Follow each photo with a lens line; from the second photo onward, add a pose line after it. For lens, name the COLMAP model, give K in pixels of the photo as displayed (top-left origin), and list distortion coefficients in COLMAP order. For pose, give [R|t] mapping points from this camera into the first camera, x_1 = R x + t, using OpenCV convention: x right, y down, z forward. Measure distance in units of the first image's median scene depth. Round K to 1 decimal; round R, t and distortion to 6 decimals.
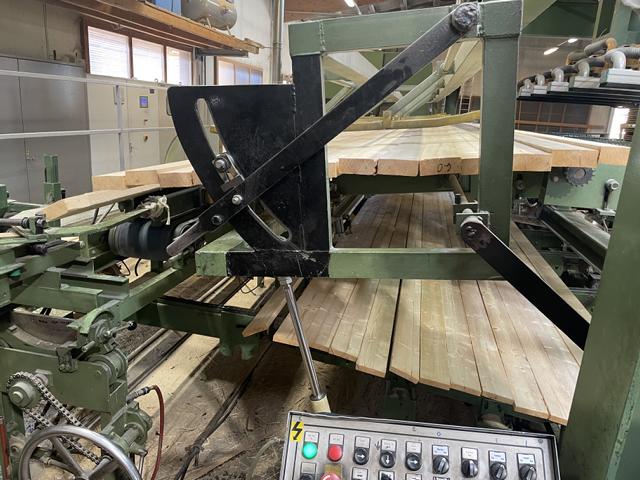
lens RADIAL K [[475.4, 0, 320.0], [0, 475.4, 240.0], [0, 0, 1]] dist [0.069654, -0.083496]
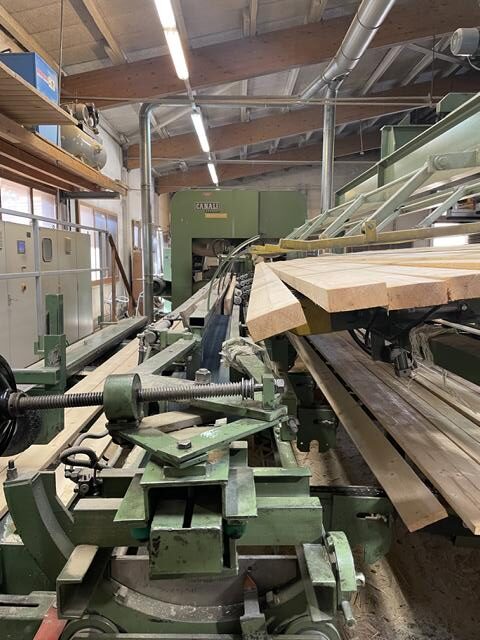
lens RADIAL K [[475.4, 0, 240.0], [0, 475.4, 320.0], [0, 0, 1]] dist [0.069654, -0.083496]
pose [[0.977556, -0.080601, 0.194646, -0.164747], [0.105919, 0.986691, -0.123375, -0.011040], [-0.182111, 0.141223, 0.973084, 0.112628]]
